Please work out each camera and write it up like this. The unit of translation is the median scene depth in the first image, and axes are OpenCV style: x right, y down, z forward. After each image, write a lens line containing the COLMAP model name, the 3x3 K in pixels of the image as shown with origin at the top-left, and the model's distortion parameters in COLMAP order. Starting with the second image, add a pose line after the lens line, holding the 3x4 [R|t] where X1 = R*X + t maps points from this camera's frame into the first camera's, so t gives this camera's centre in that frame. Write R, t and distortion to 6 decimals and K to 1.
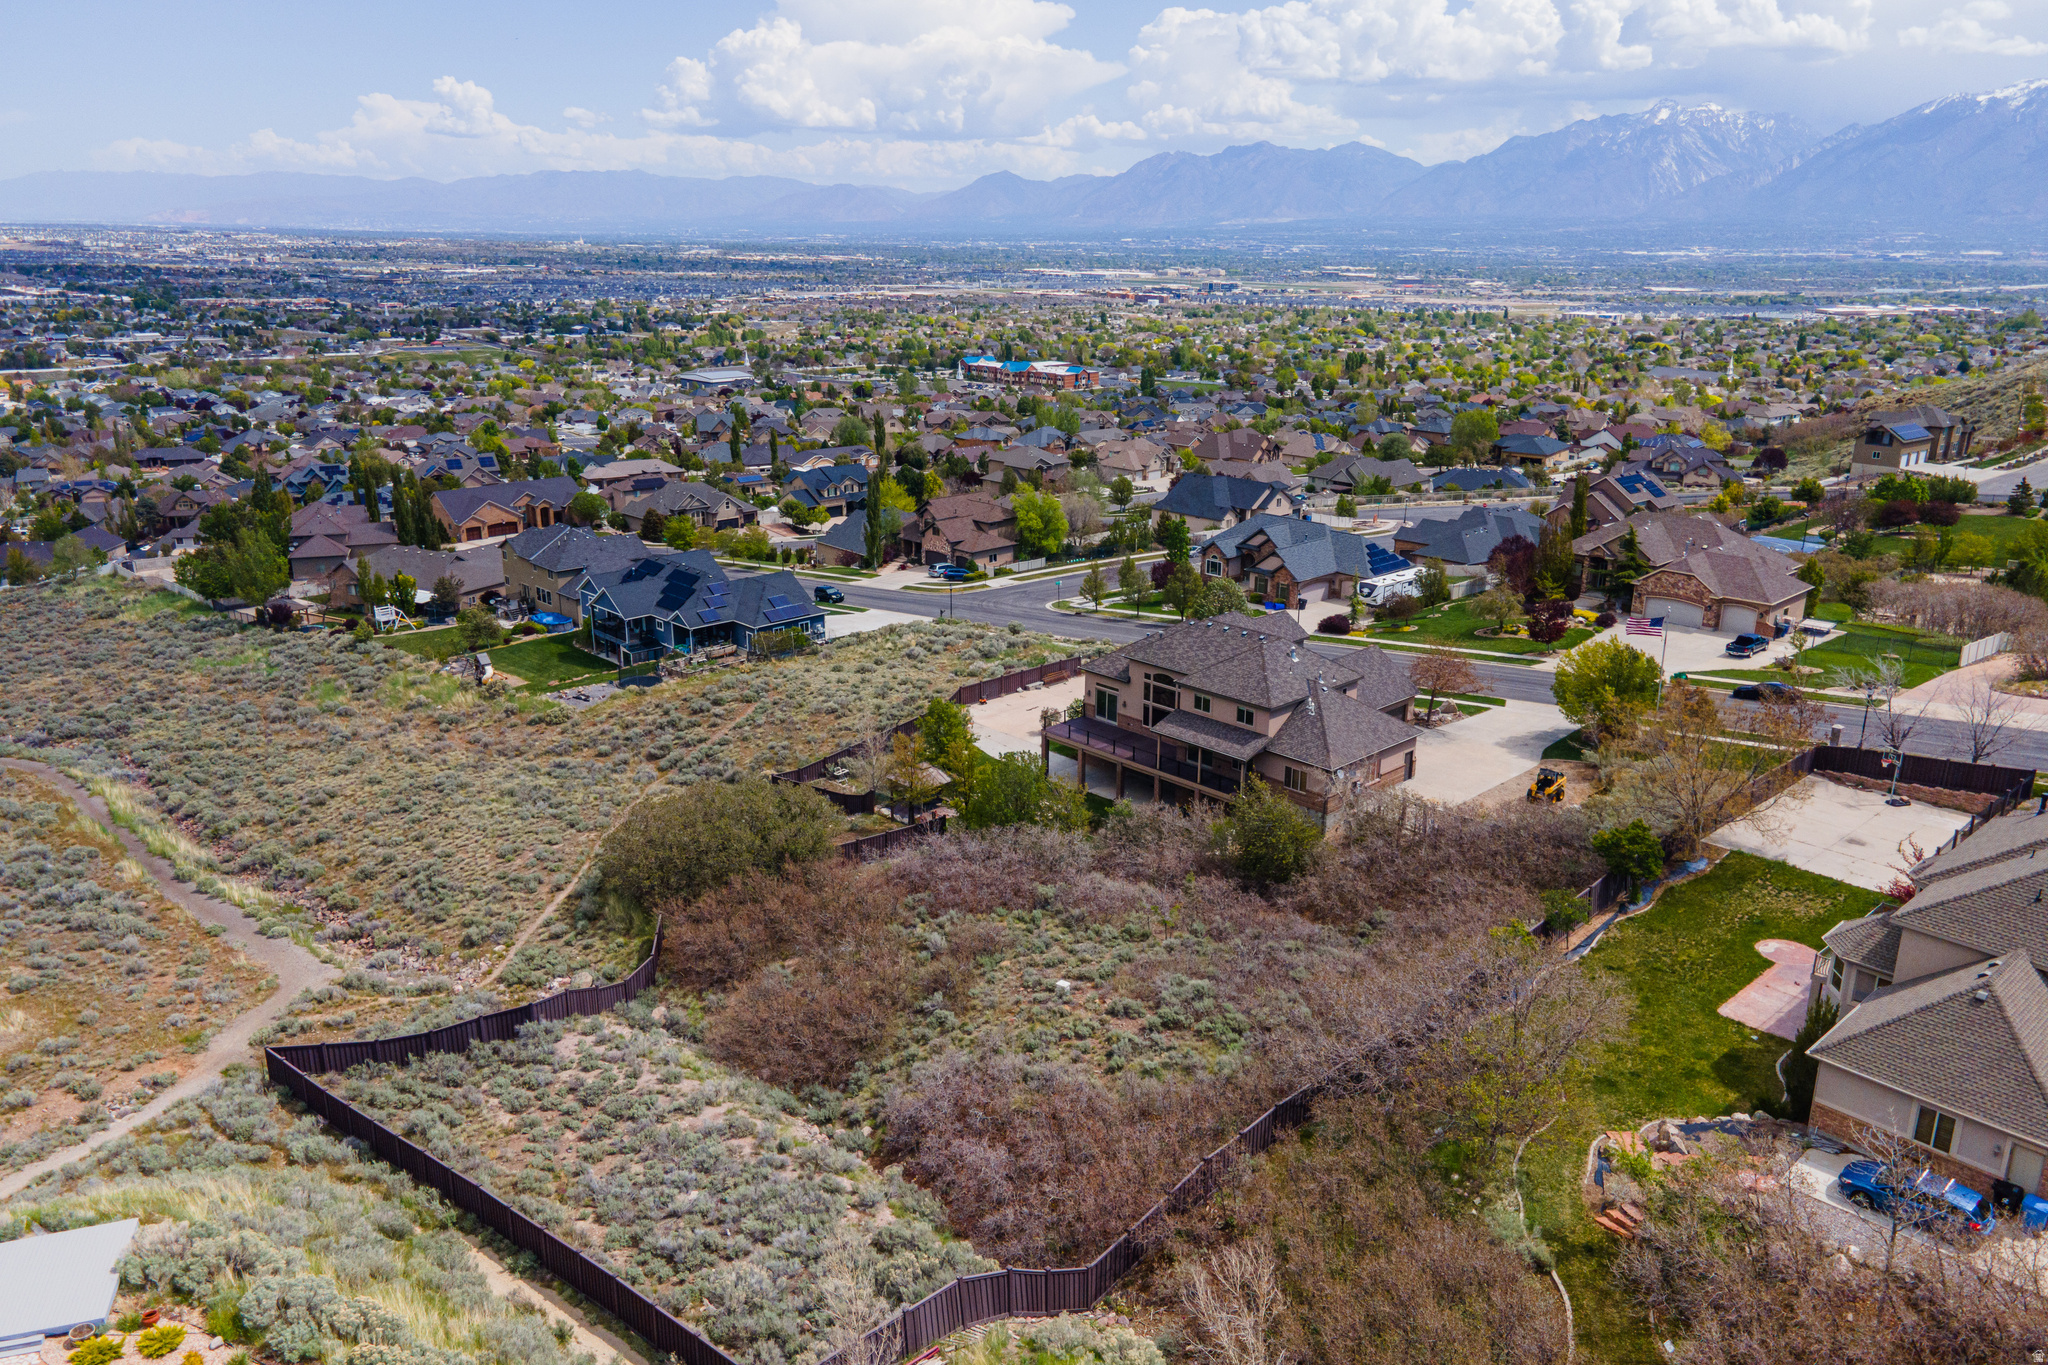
lens RADIAL K [[1478.3, 0, 1024.0], [0, 1478.3, 682.5], [0, 0, 1]] dist [0.047142, -0.004699]
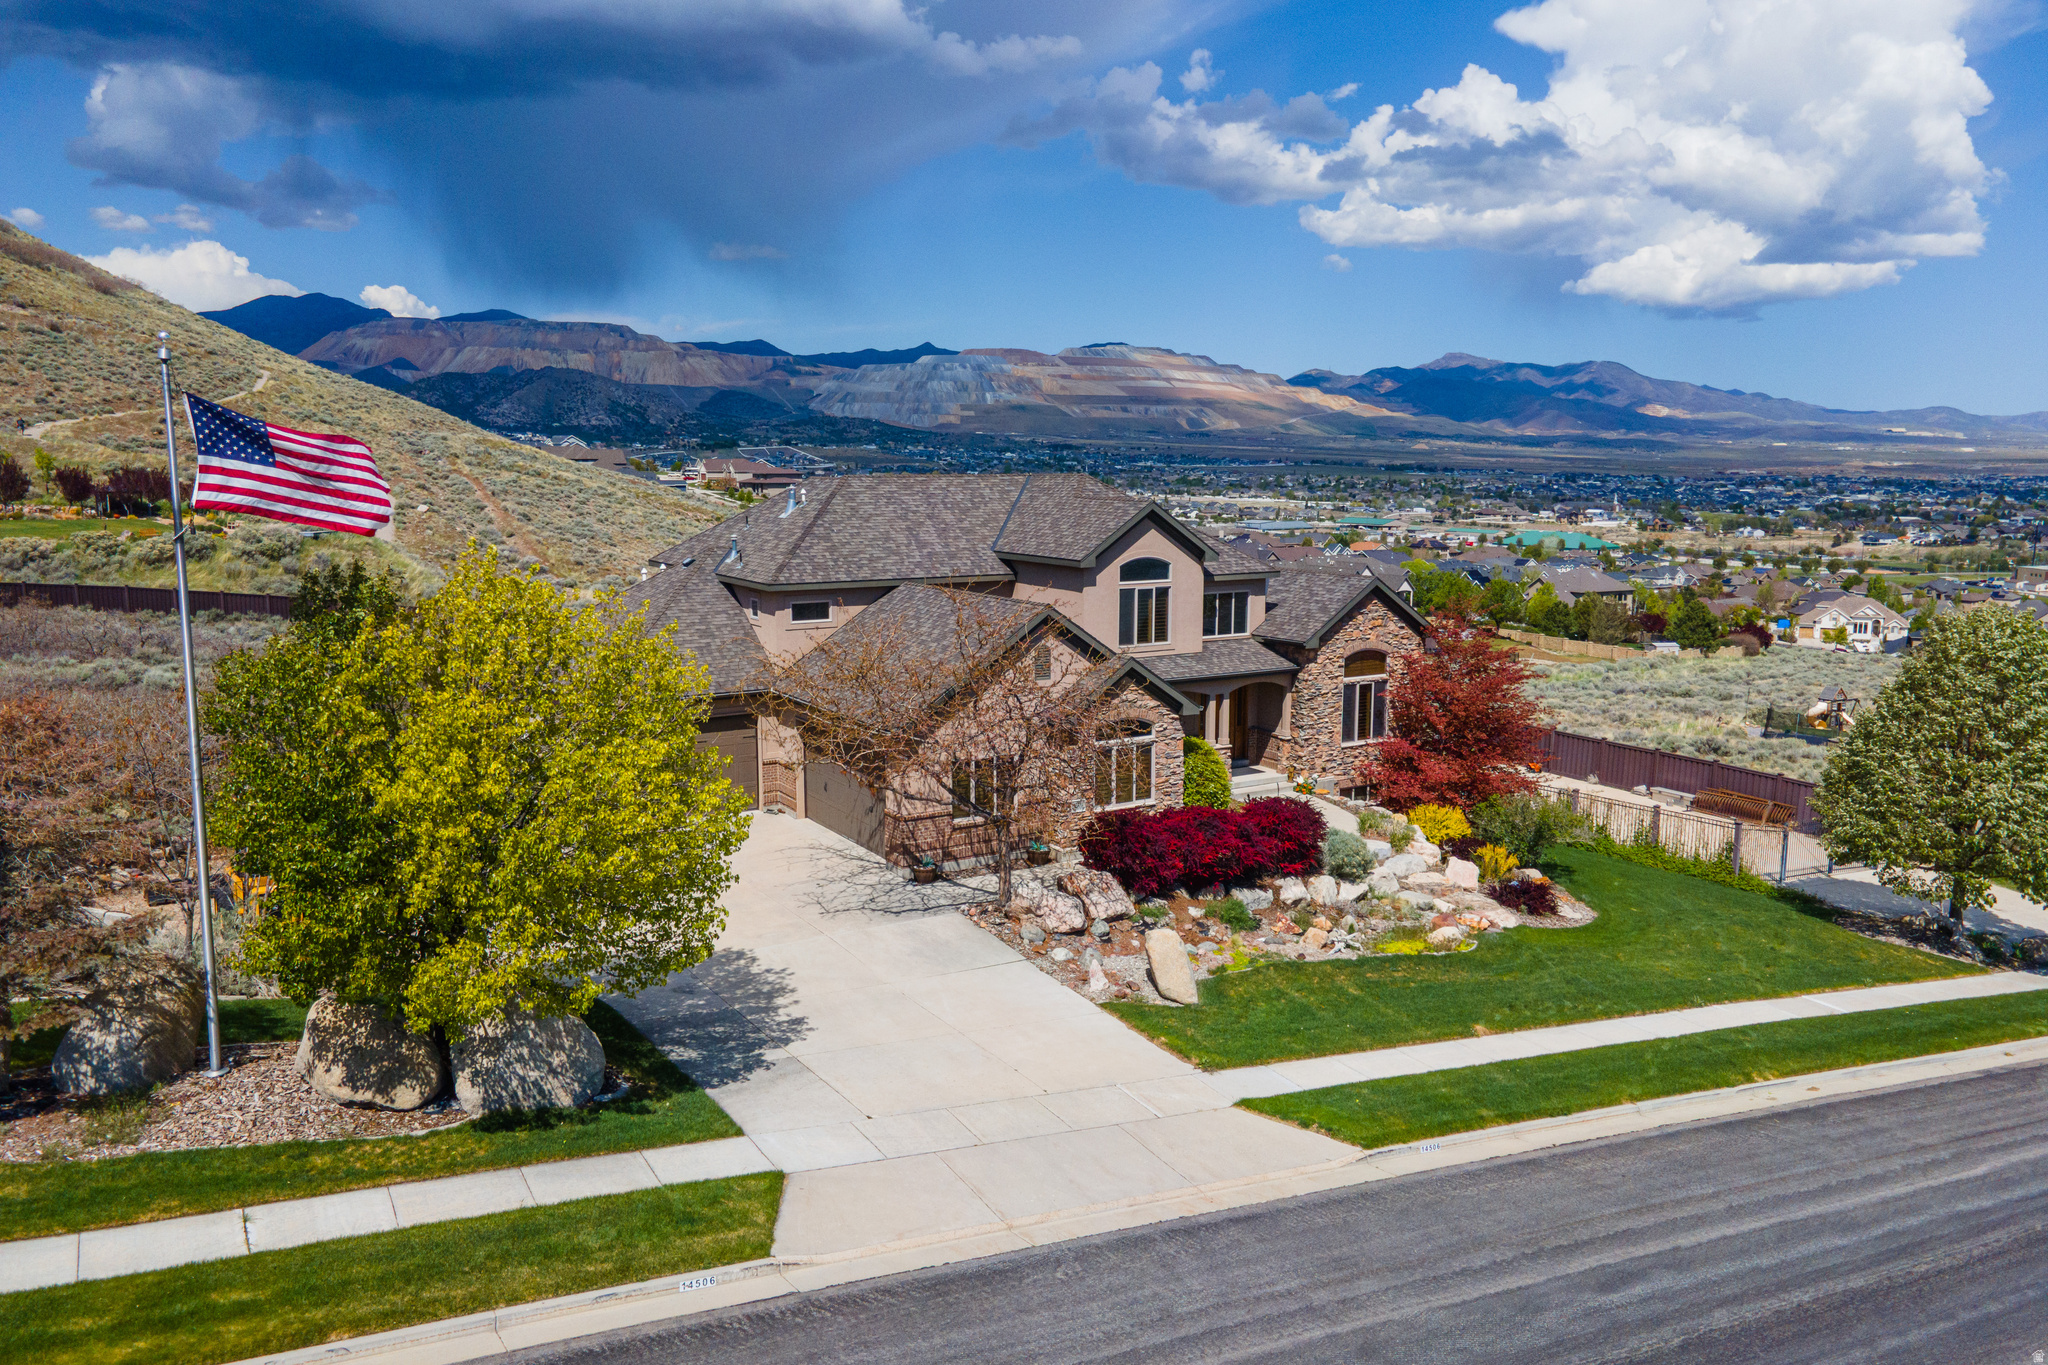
lens RADIAL K [[1485.0, 0, 1023.7], [0, 1485.0, 684.7], [0, 0, 1]] dist [0.025677, 0.037494]
pose [[-0.223317, 0.147340, -0.963546, 0.567515], [-0.295247, 0.931848, 0.210921, -0.077565], [0.928956, 0.331586, -0.164596, 1.093567]]
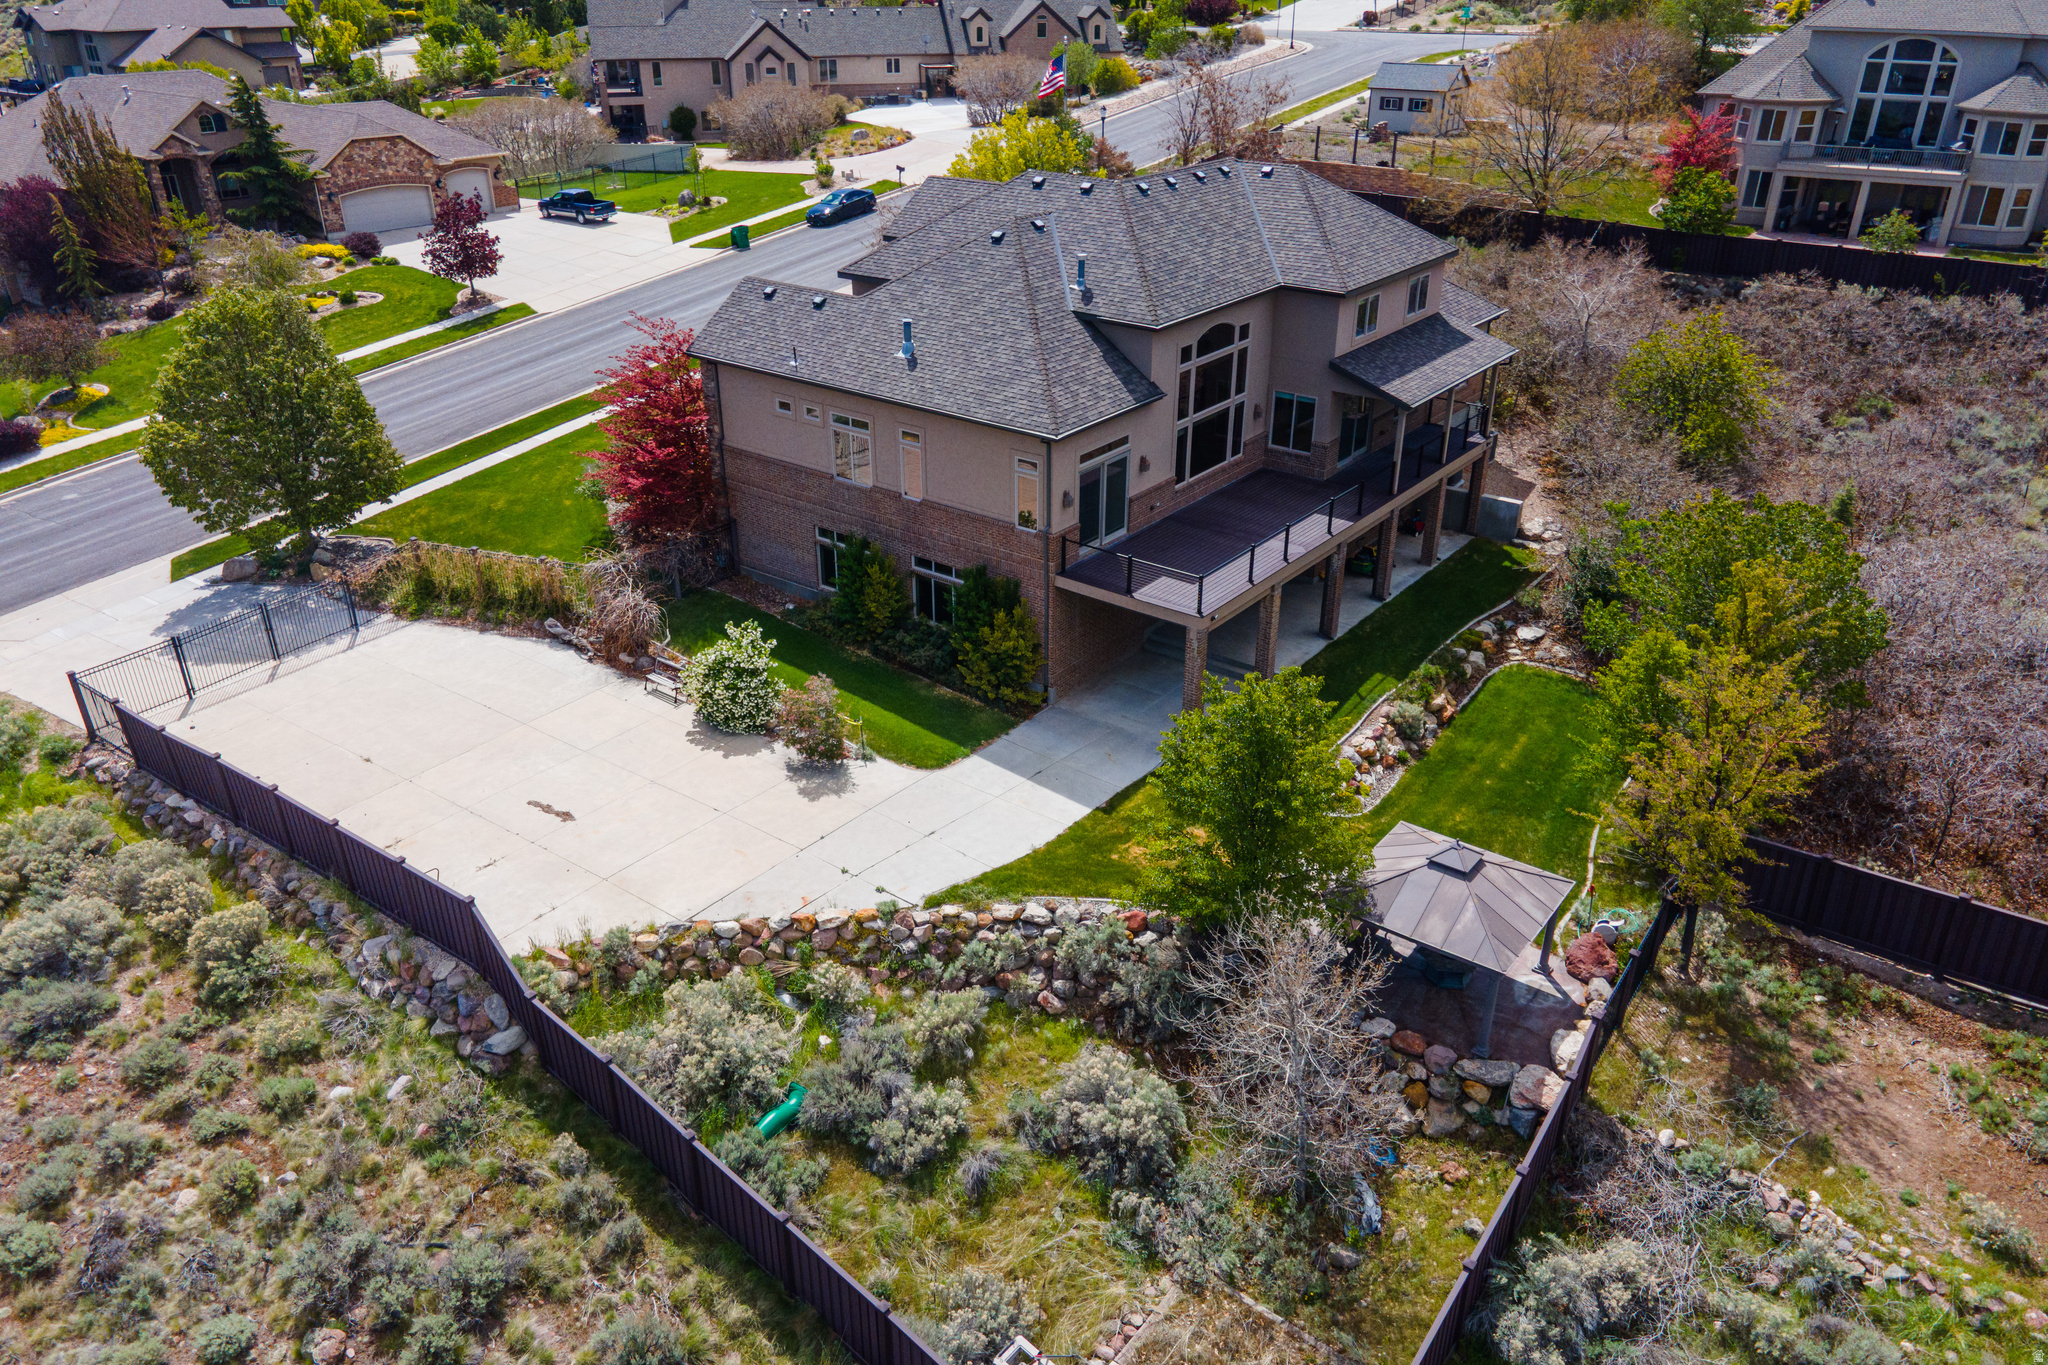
lens RADIAL K [[1484.4, 0, 1024.9], [0, 1484.4, 687.8], [0, 0, 1]] dist [0.027880, 0.033788]
pose [[-0.157044, -0.447604, 0.880334, -0.291662], [0.295876, 0.829126, 0.474350, -0.129076], [-0.942228, 0.334964, 0.002226, 1.069962]]
